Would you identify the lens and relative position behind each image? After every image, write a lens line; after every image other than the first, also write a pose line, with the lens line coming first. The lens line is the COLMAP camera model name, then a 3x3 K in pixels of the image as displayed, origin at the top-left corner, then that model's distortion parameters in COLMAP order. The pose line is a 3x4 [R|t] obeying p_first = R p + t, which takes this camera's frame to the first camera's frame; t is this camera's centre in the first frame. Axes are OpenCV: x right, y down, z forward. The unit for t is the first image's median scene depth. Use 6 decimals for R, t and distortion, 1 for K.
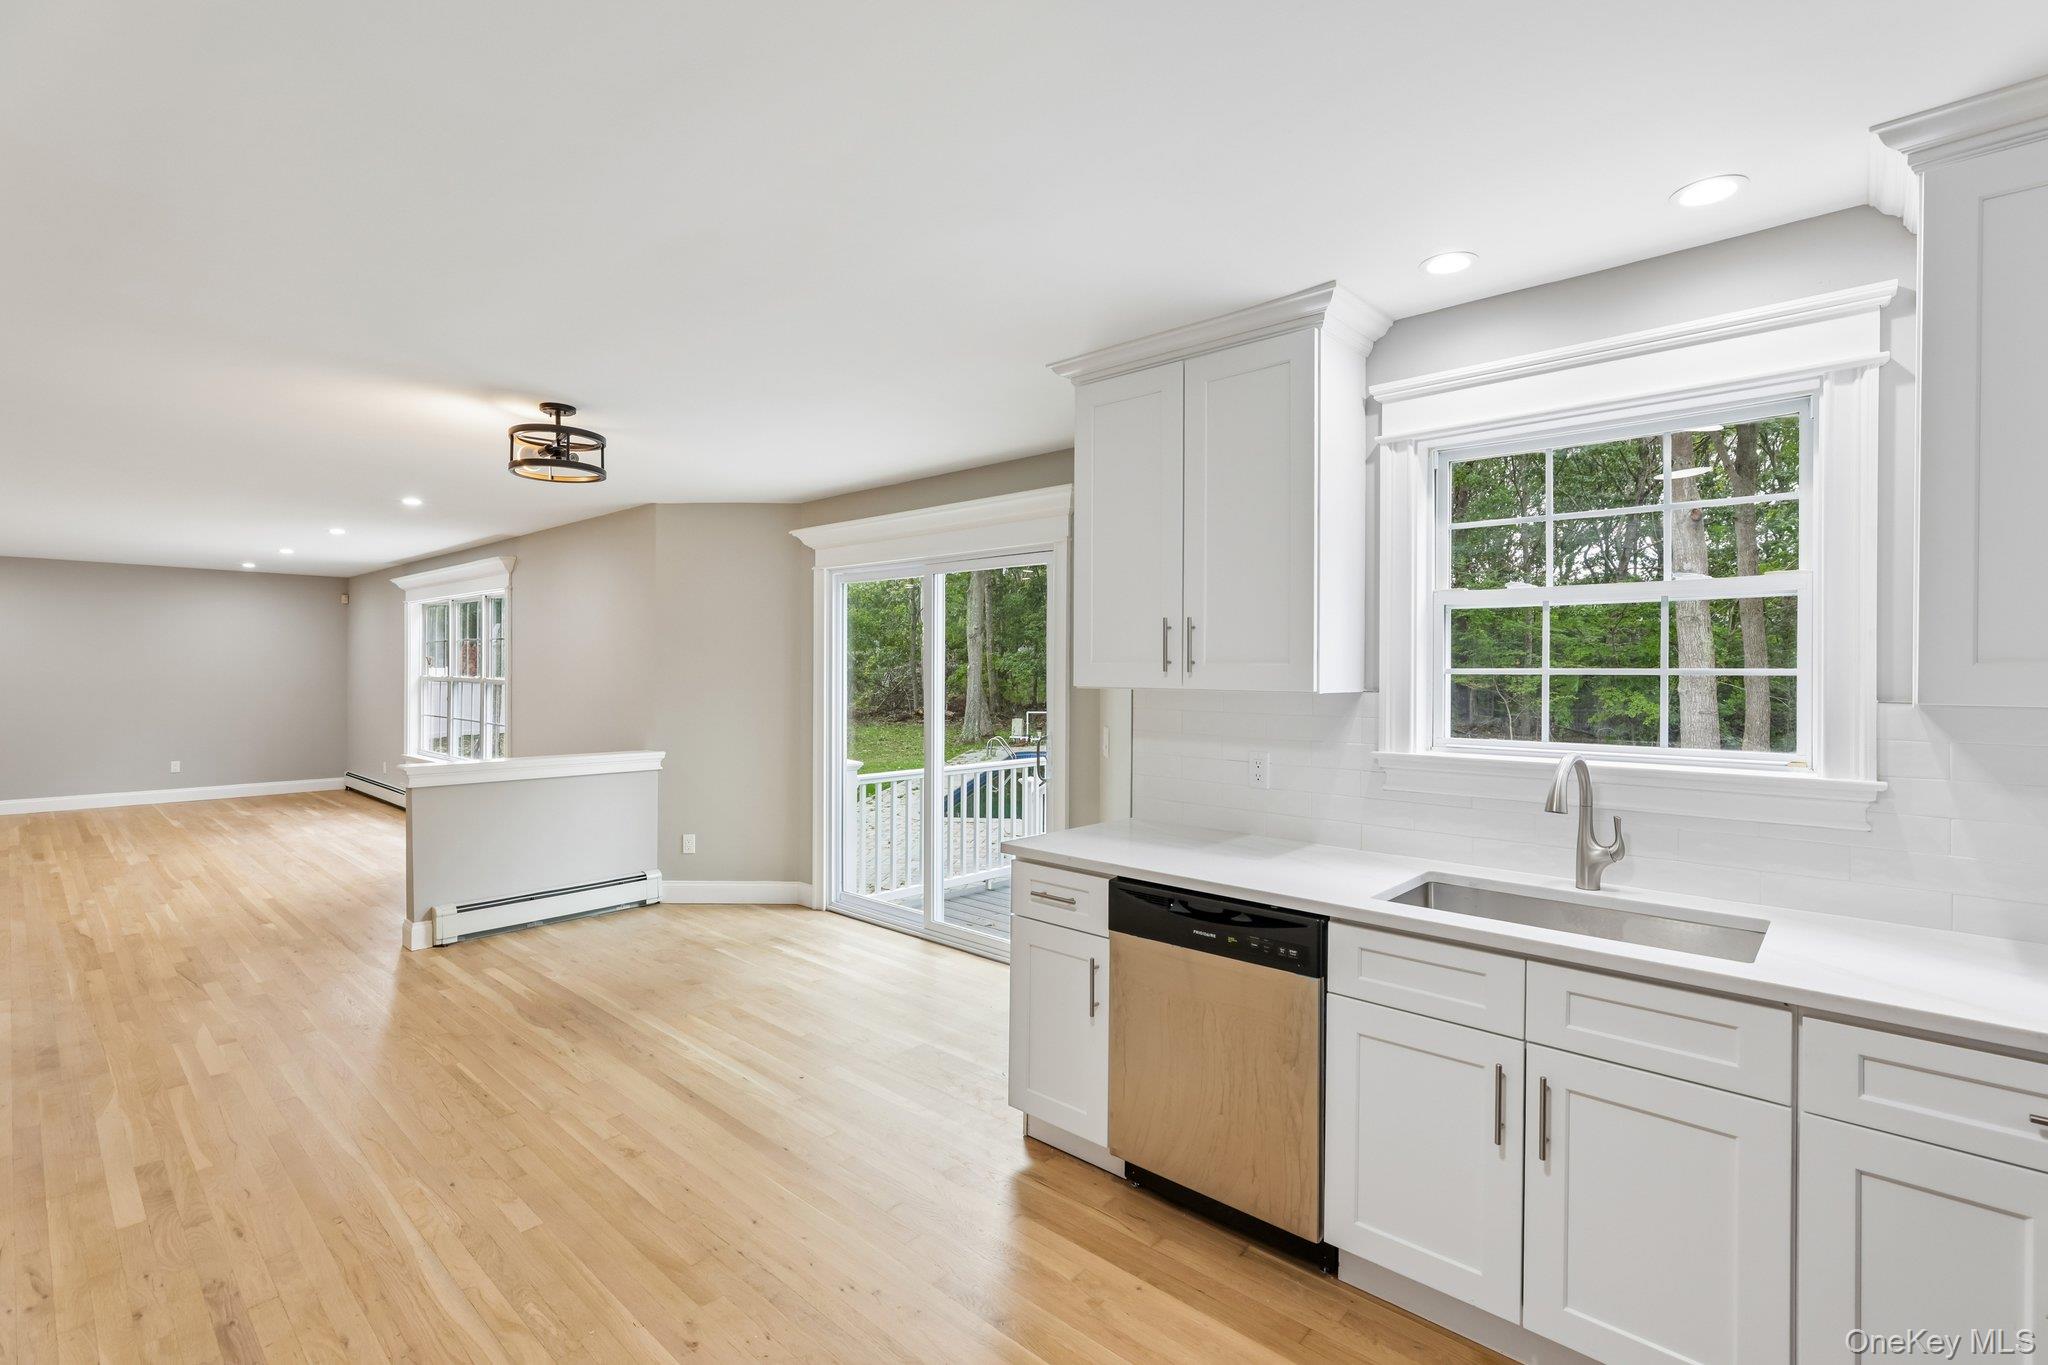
lens RADIAL K [[929.0, 0, 1052.0], [0, 929.0, 669.6], [0, 0, 1]] dist [-0.037716, 0.011307]
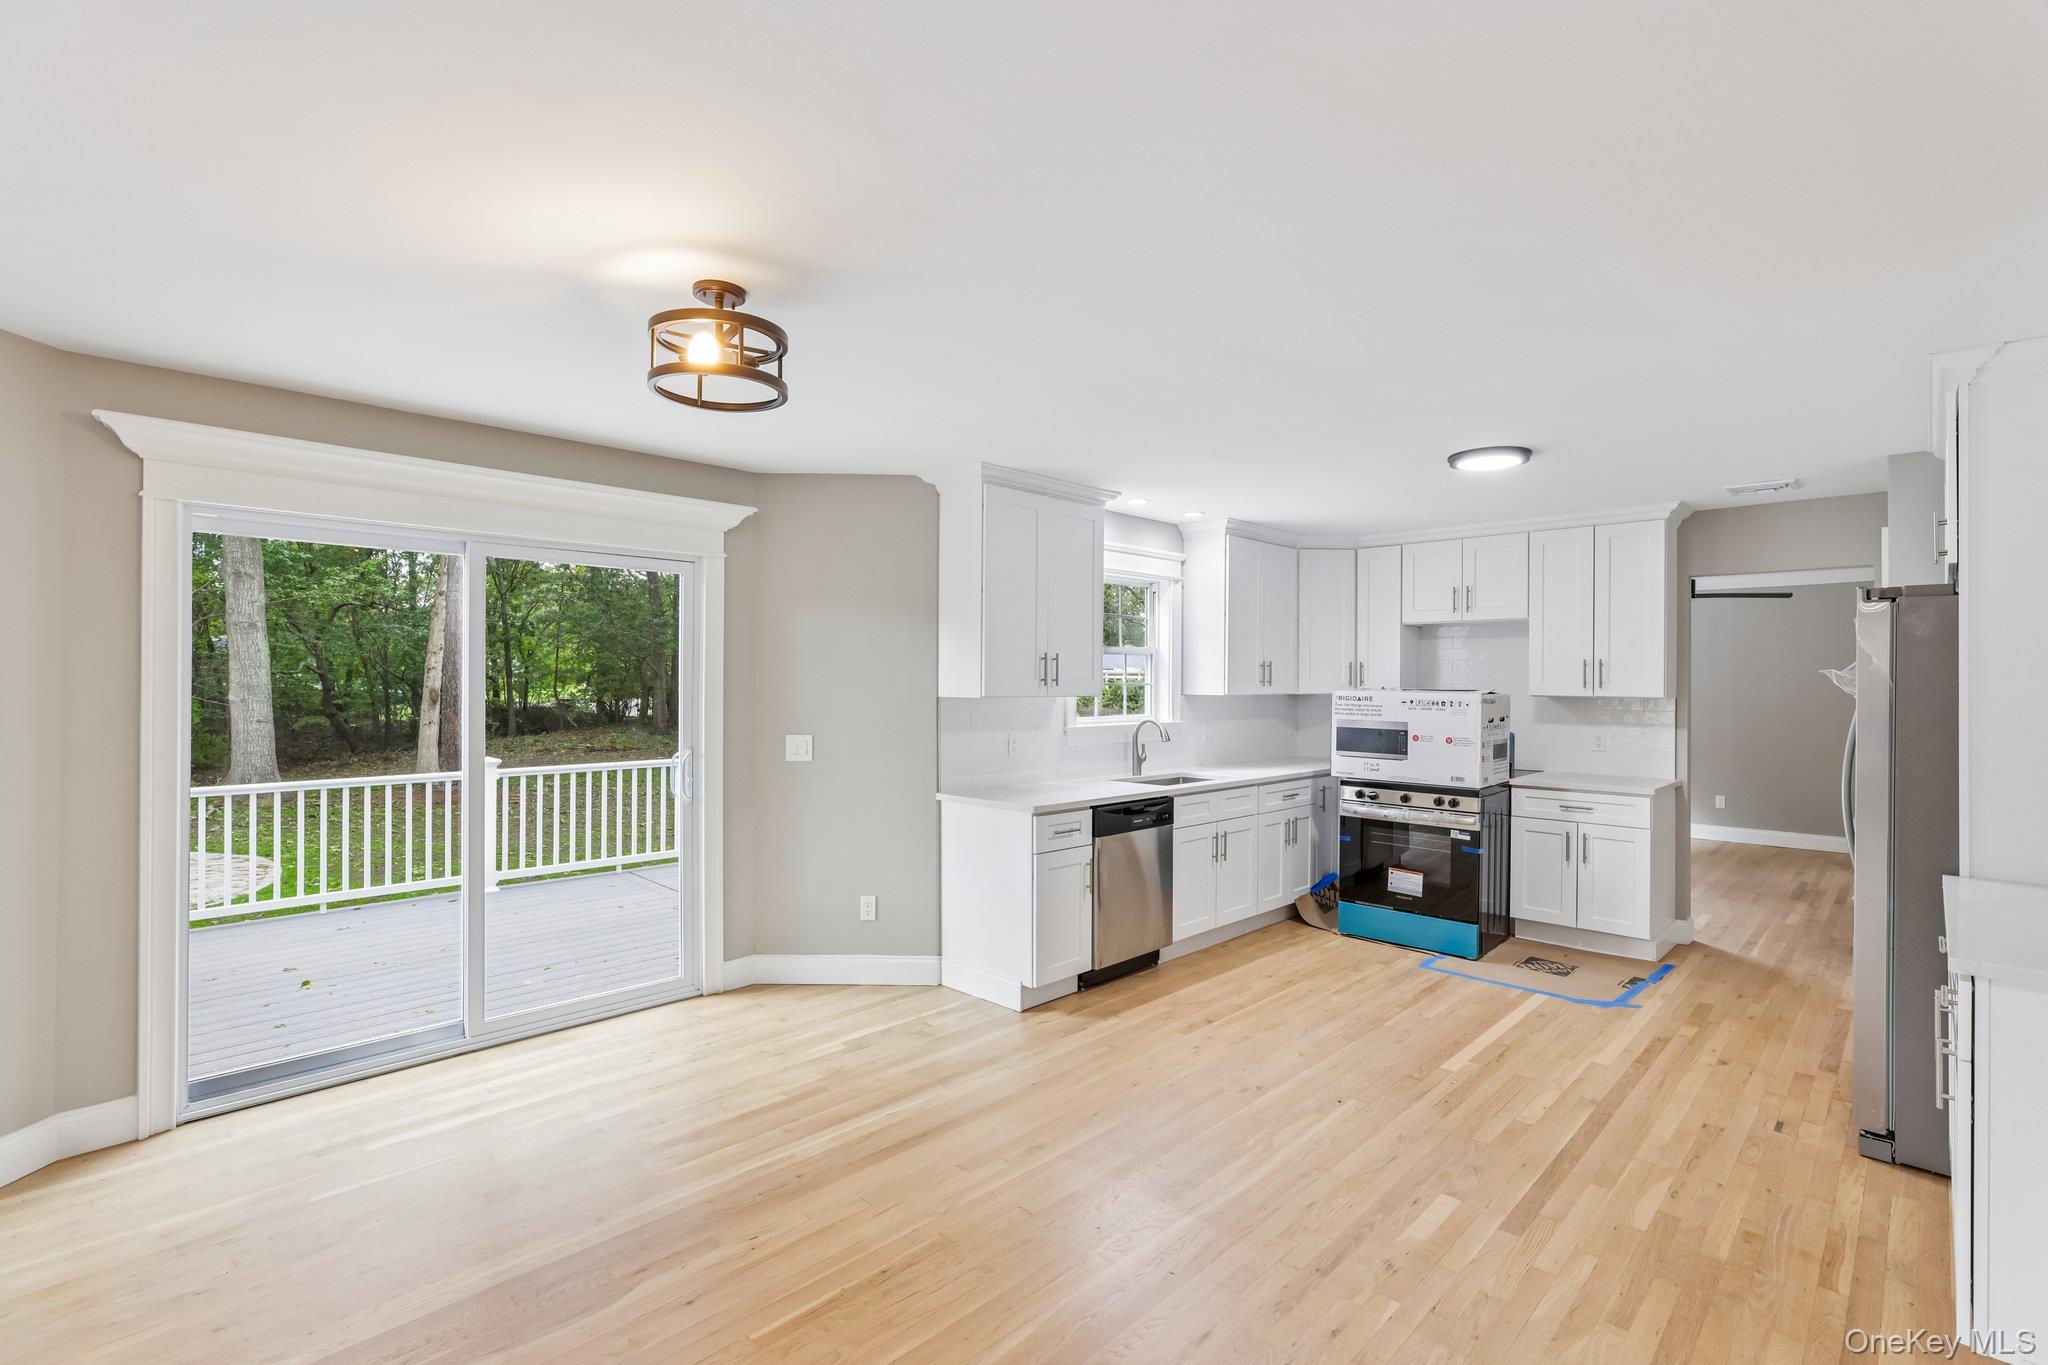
lens RADIAL K [[929.0, 0, 1027.0], [0, 929.0, 687.3], [0, 0, 1]] dist [-0.037716, 0.011307]
pose [[0.055664, -0.010593, 0.998393, -0.856291], [-0.002165, 0.999940, 0.010730, -0.006650], [-0.998447, -0.002758, 0.055638, 0.539196]]
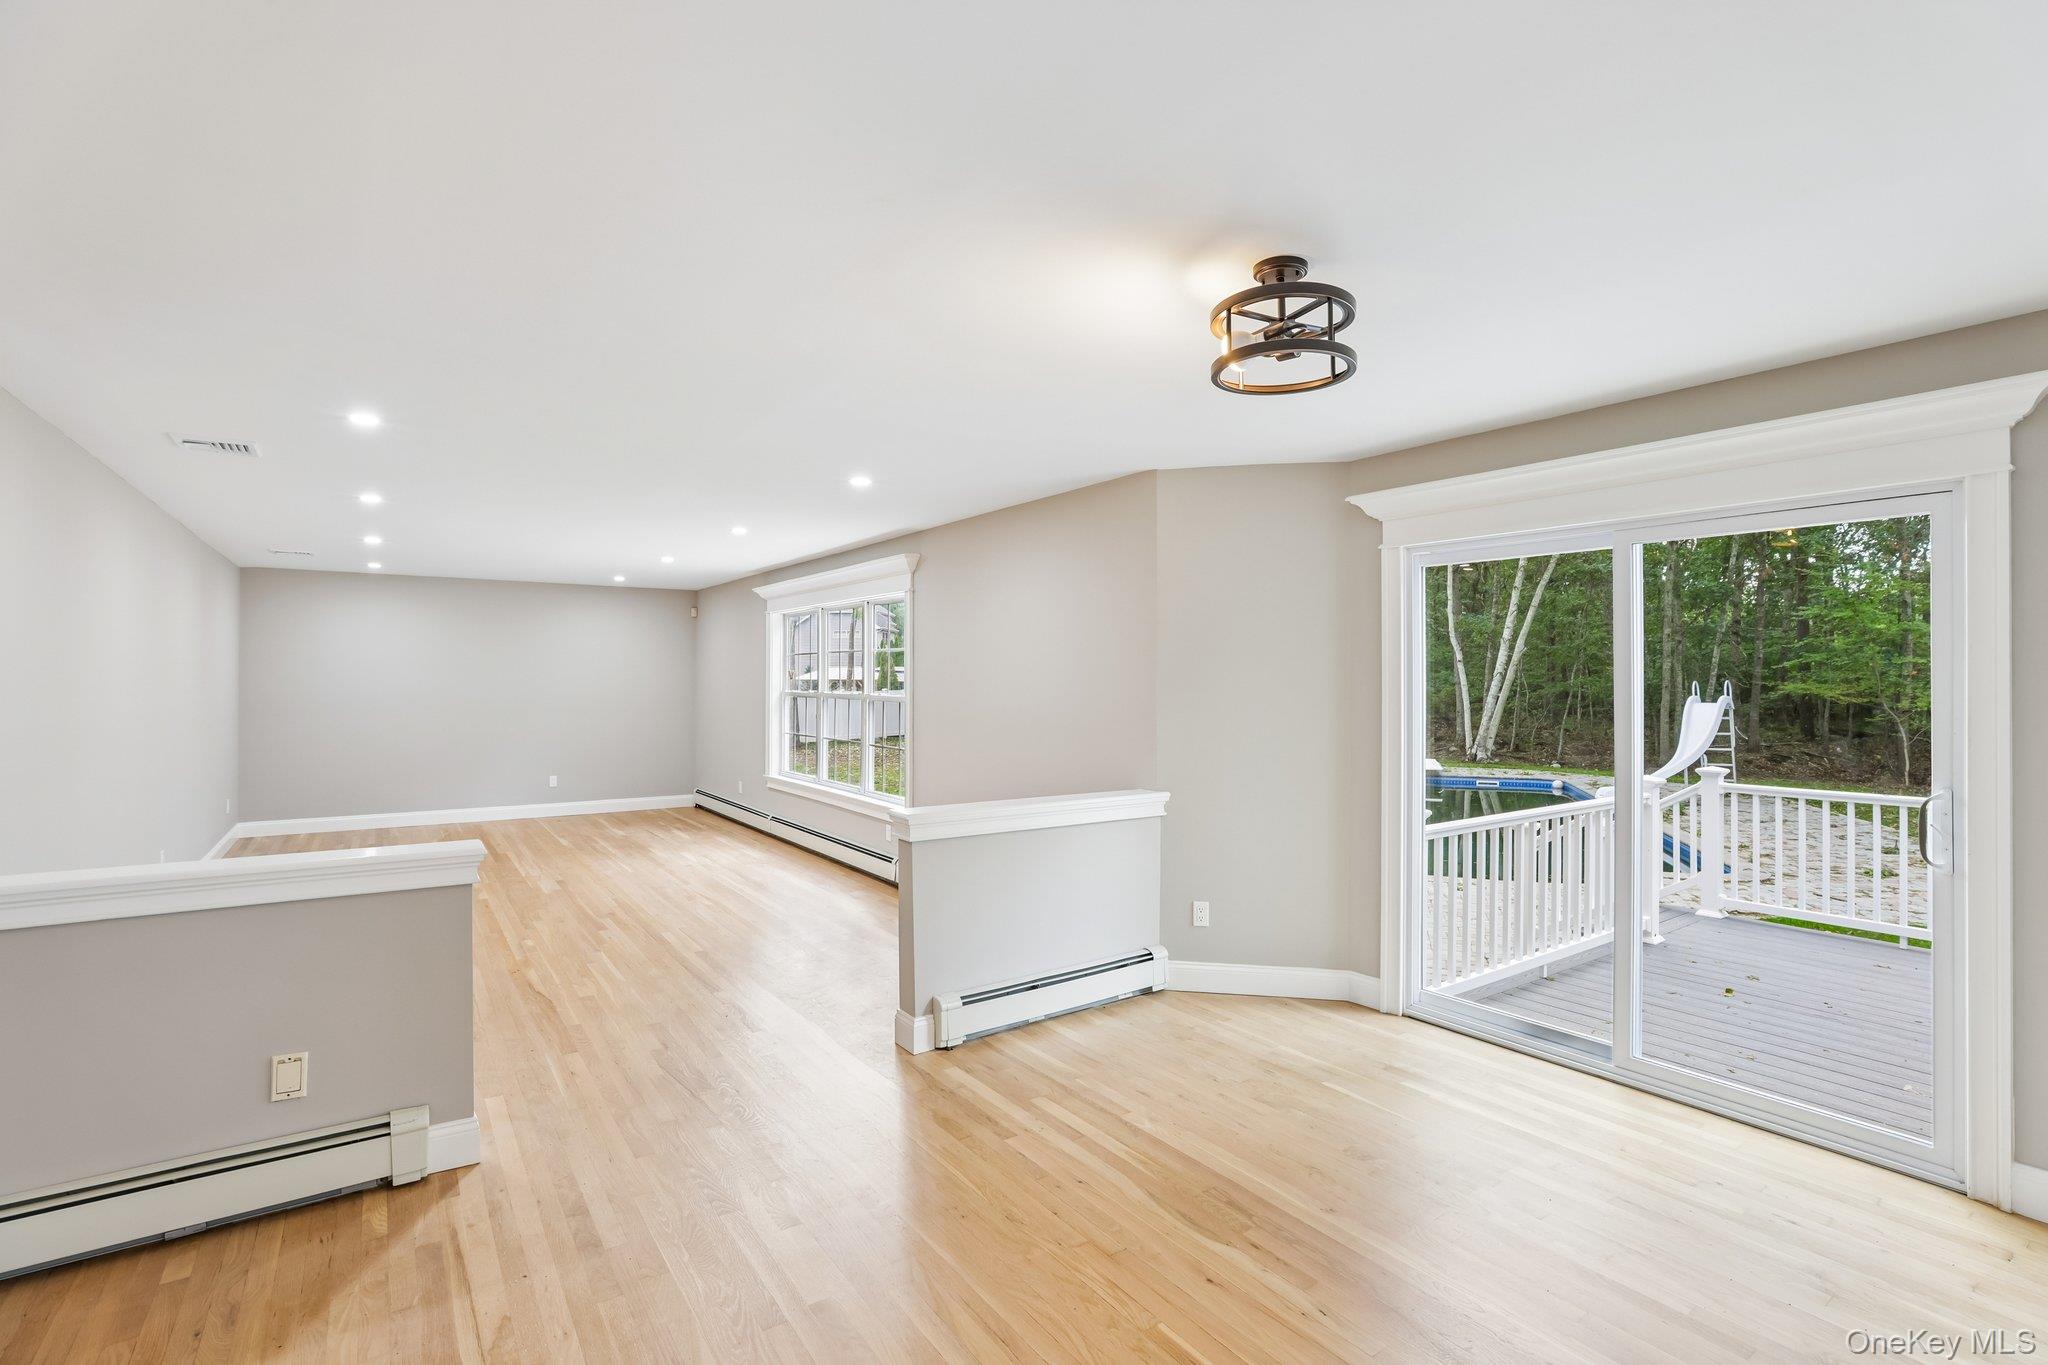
lens RADIAL K [[929.0, 0, 1032.7], [0, 929.0, 682.2], [0, 0, 1]] dist [-0.037716, 0.011307]
pose [[0.971575, -0.003166, -0.236711, -0.405180], [0.003420, 0.999994, 0.000663, -0.004223], [0.236707, -0.001453, 0.971580, 0.260410]]
